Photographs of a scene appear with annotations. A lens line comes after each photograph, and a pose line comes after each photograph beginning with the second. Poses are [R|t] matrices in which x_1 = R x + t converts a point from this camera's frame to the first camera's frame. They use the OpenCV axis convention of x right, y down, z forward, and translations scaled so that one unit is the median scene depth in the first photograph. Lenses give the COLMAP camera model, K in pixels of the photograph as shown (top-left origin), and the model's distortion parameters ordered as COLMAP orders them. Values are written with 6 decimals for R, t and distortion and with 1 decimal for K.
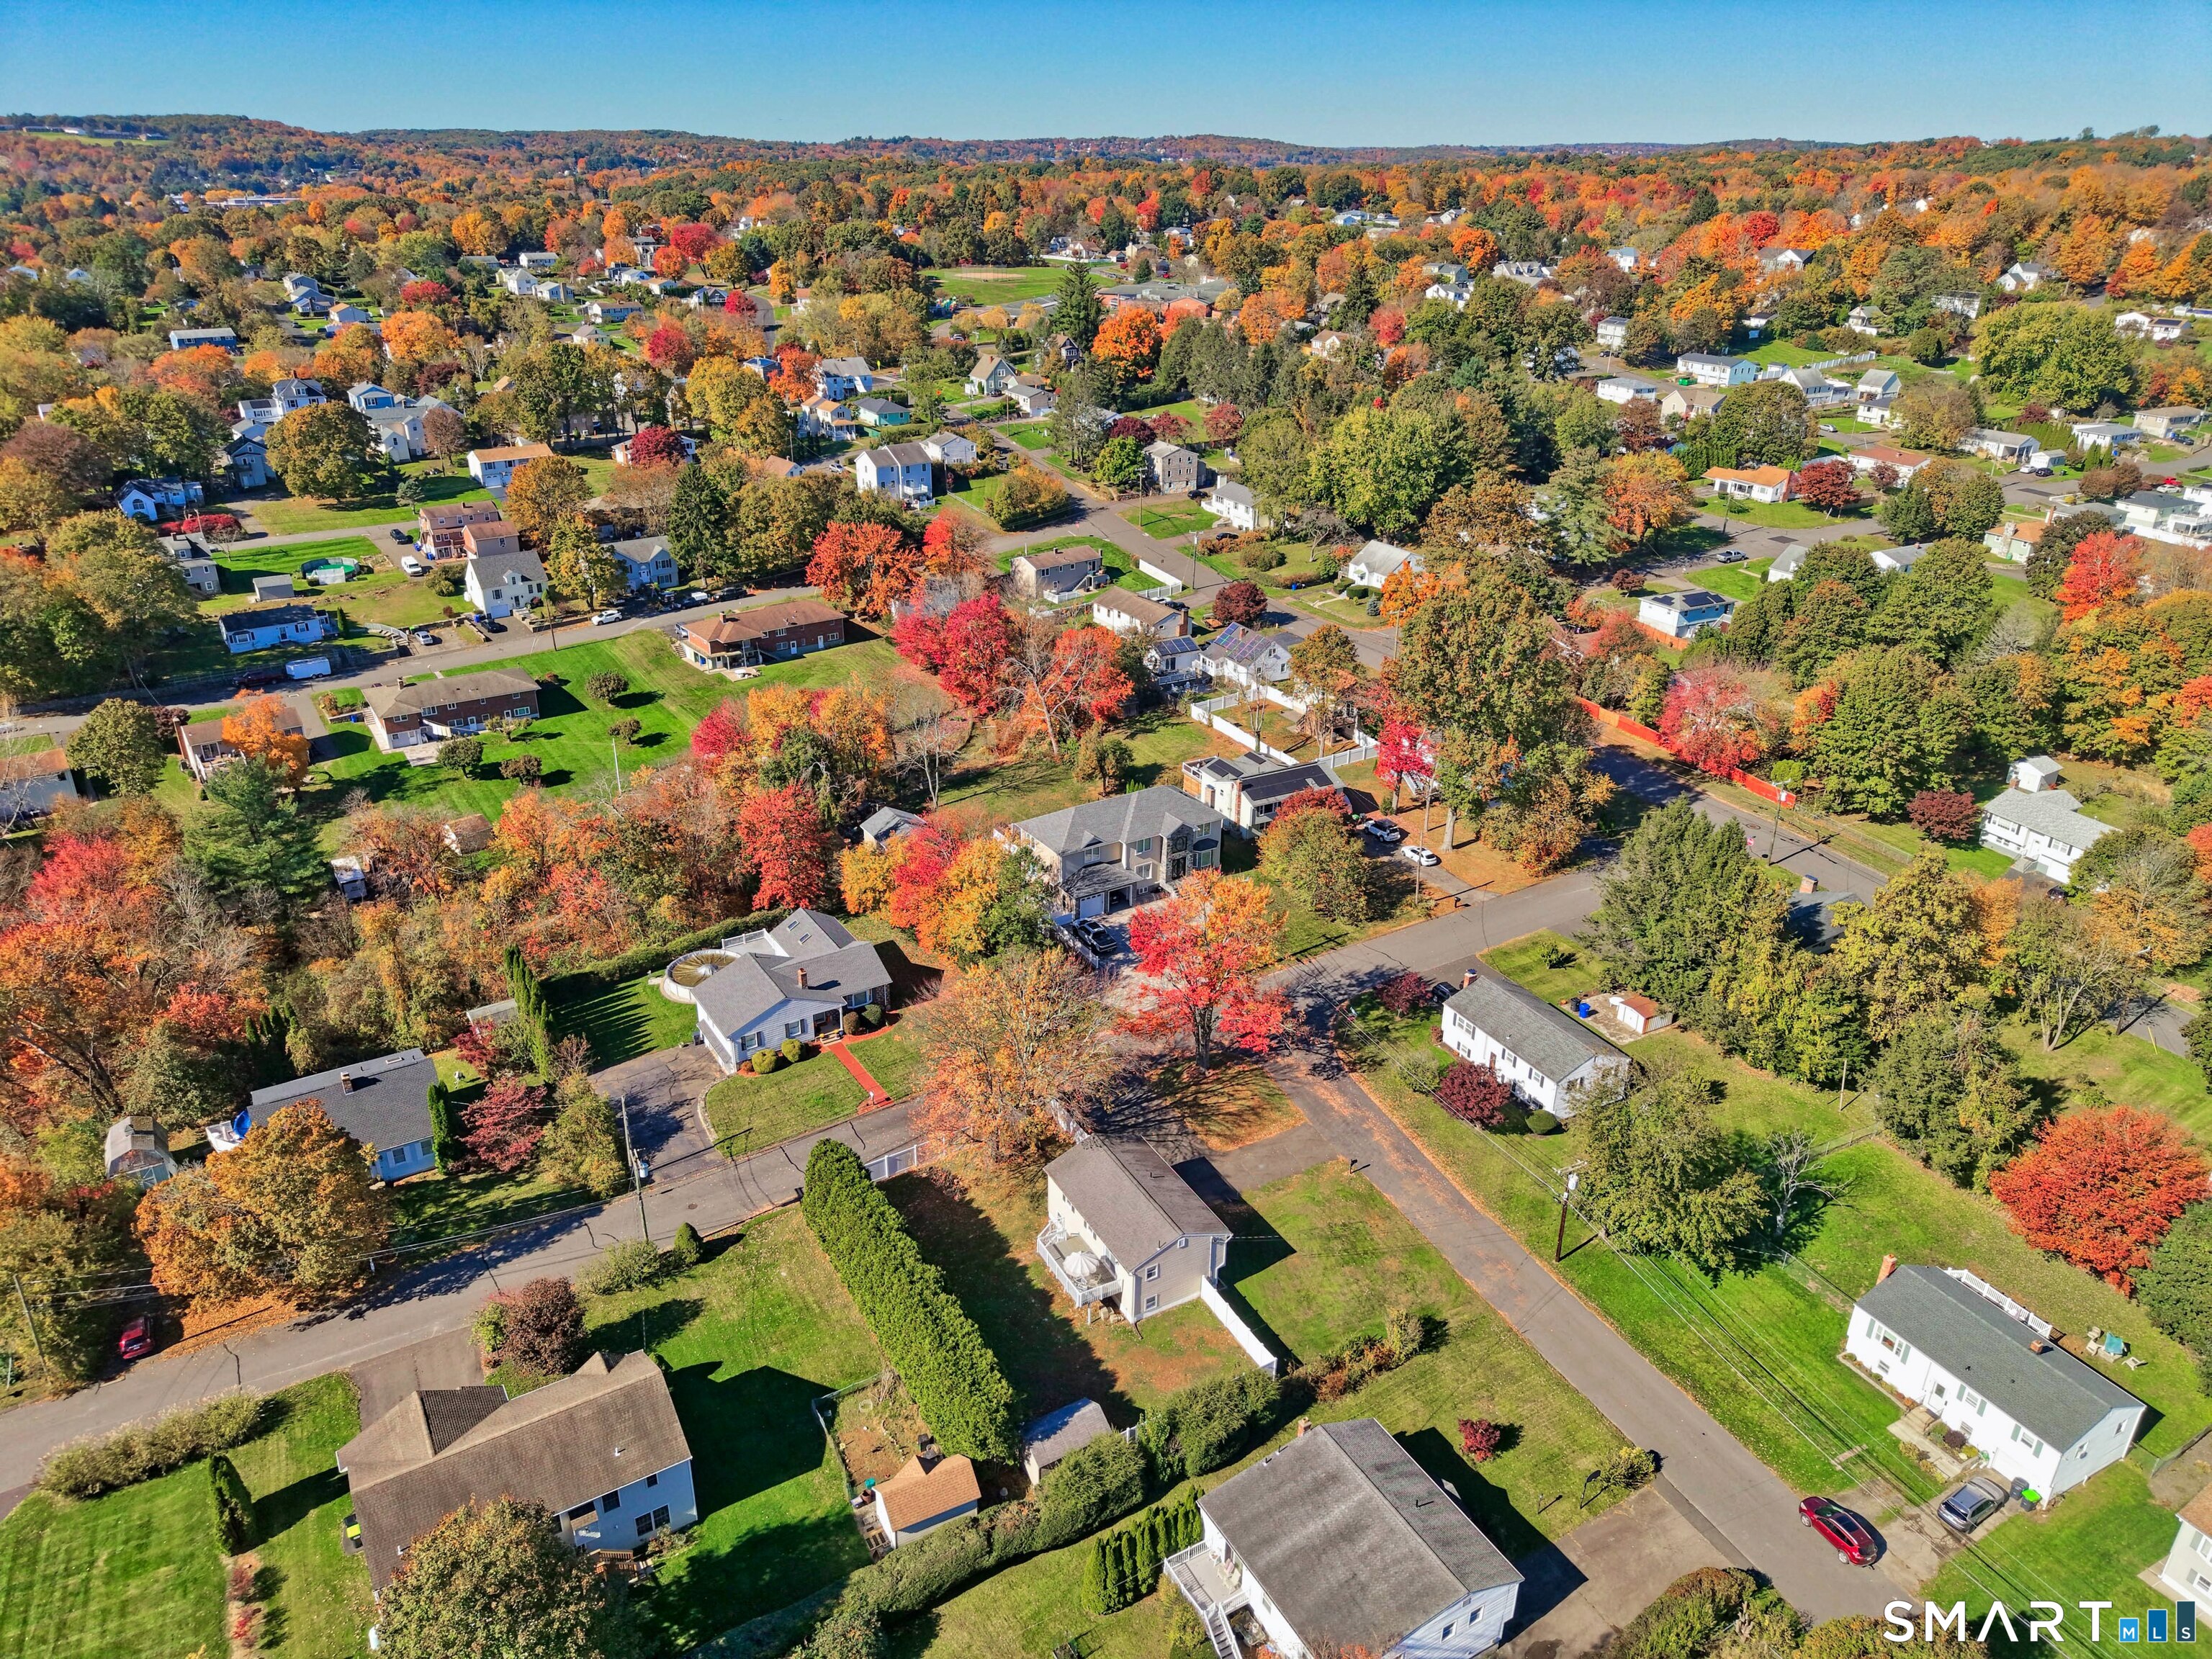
lens RADIAL K [[1469.5, 0, 1106.0], [0, 1469.5, 829.5], [0, 0, 1]] dist [0.016486, -0.022272]
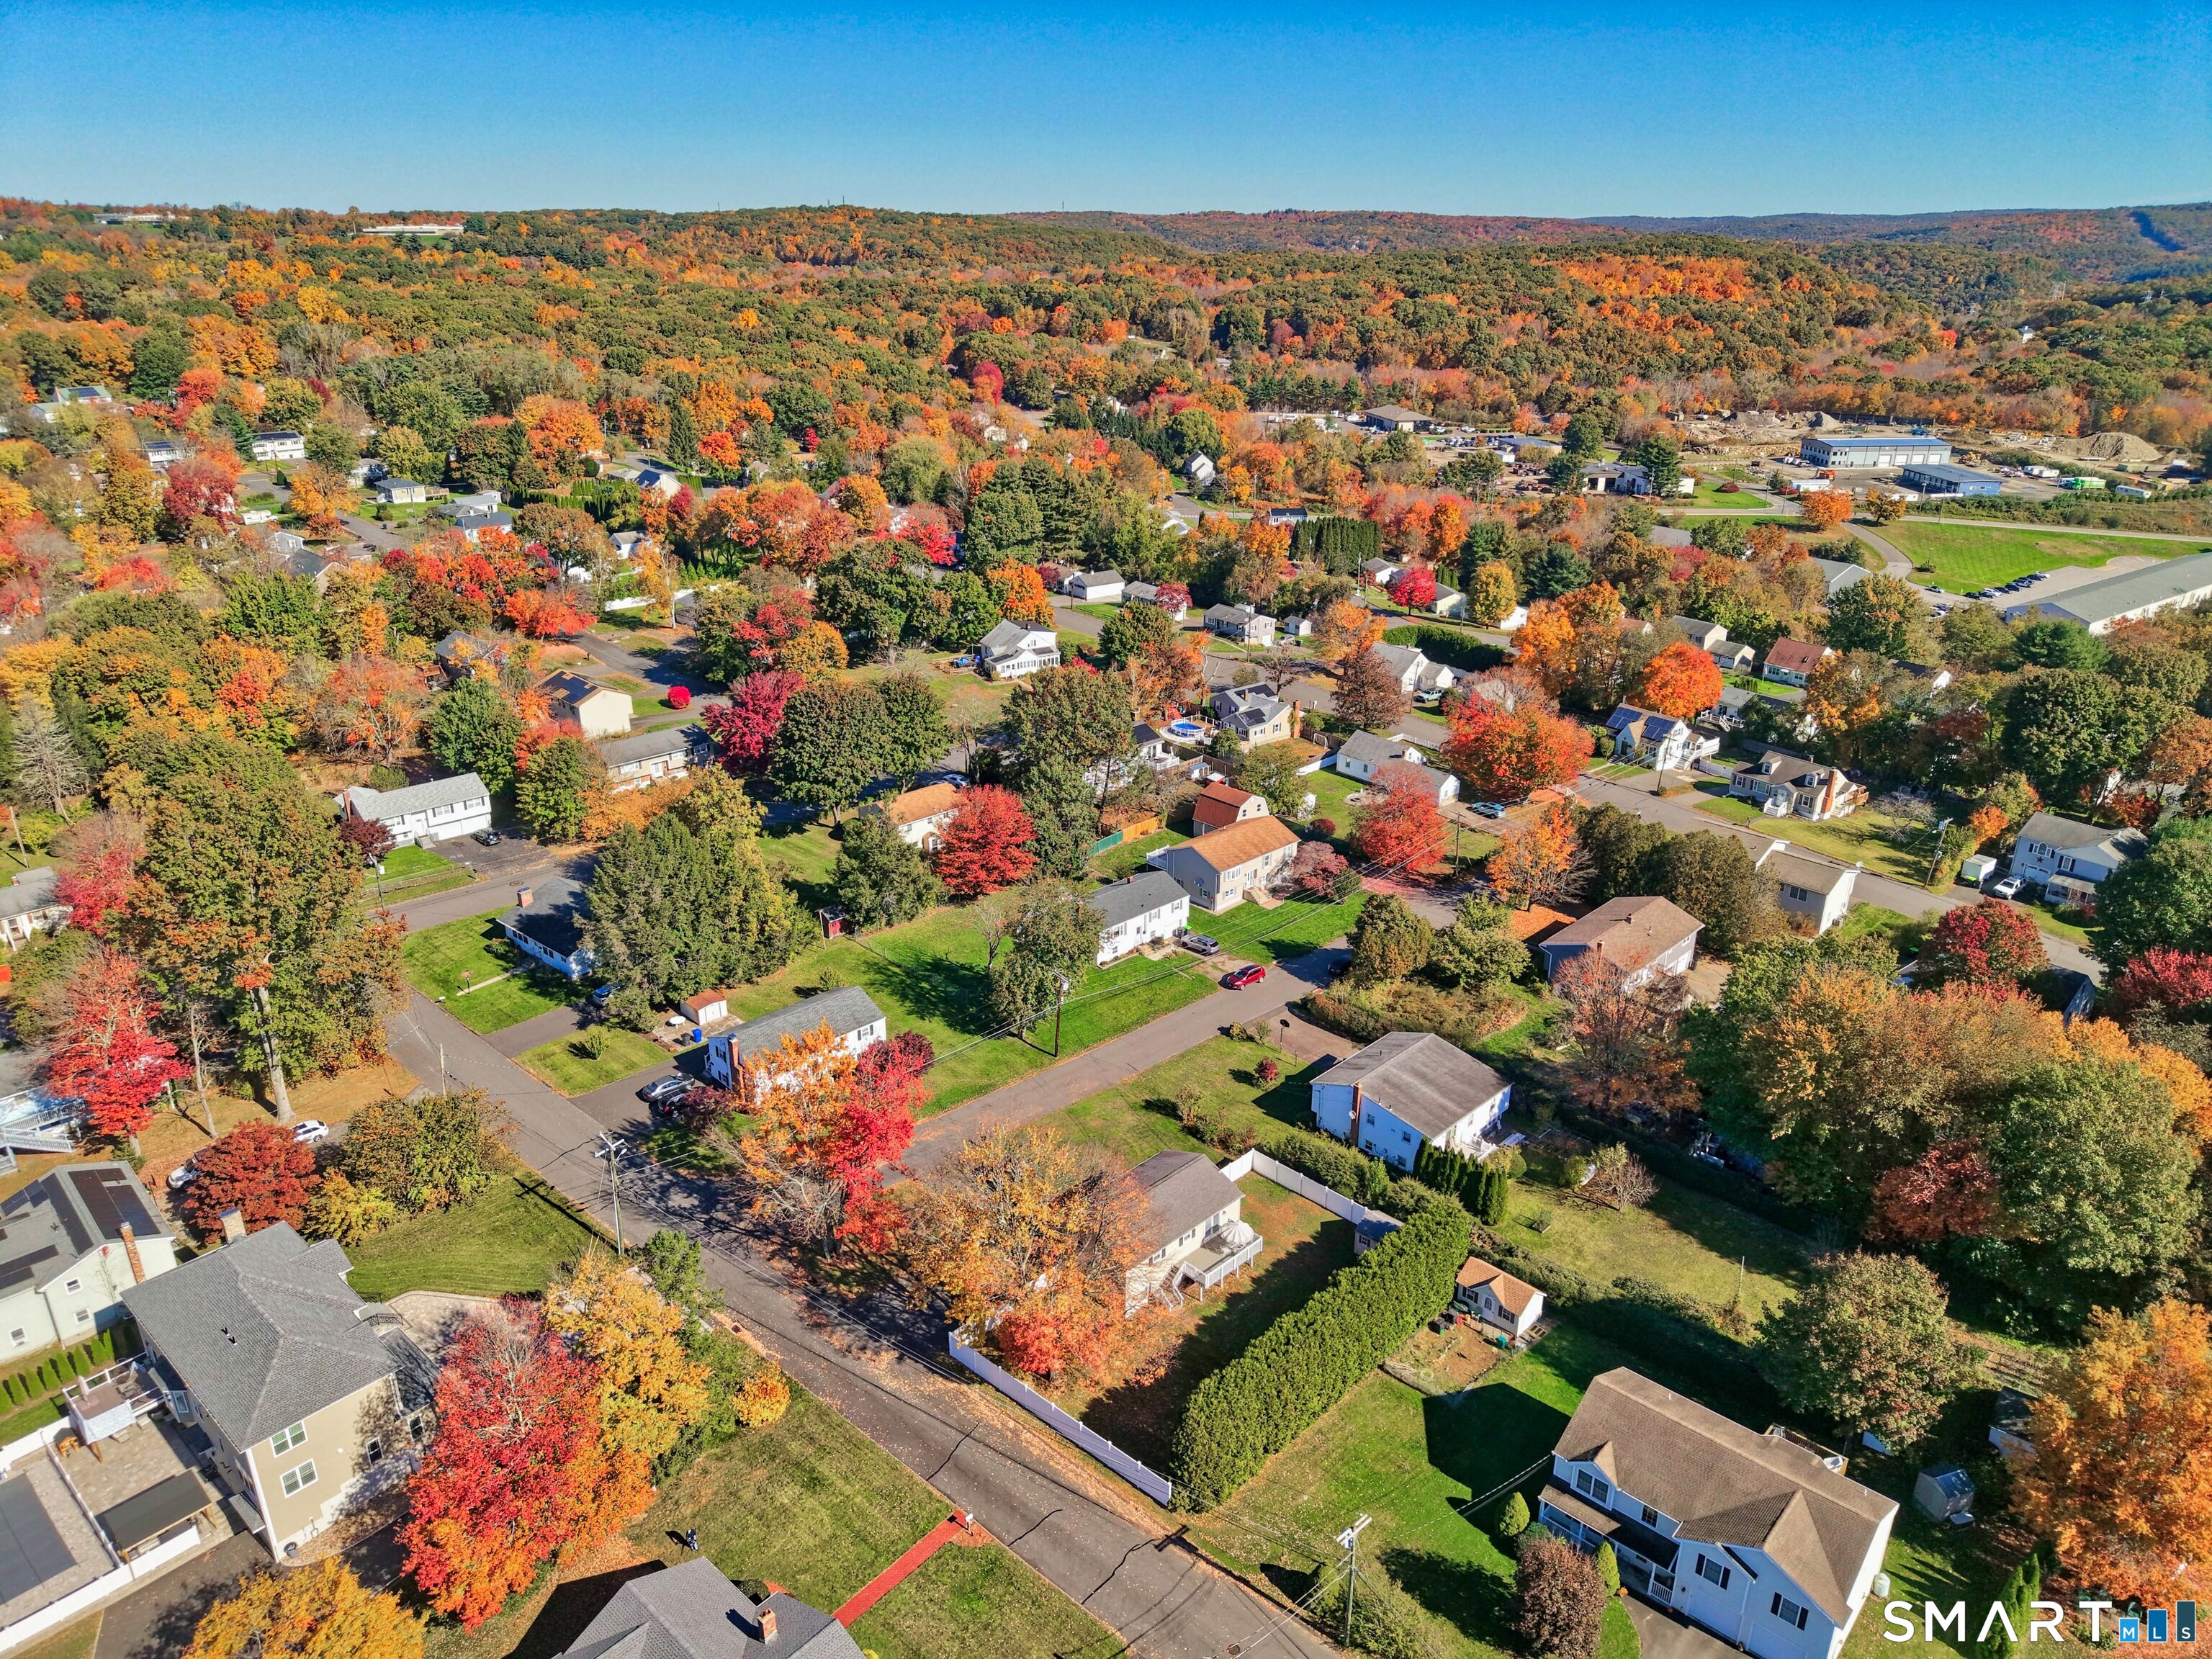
lens RADIAL K [[1469.5, 0, 1106.0], [0, 1469.5, 829.5], [0, 0, 1]] dist [0.016486, -0.022272]
pose [[-0.268268, -0.372158, 0.888556, -0.425001], [0.393758, 0.799437, 0.453713, -0.239122], [-0.879197, 0.471592, -0.067923, 0.506805]]
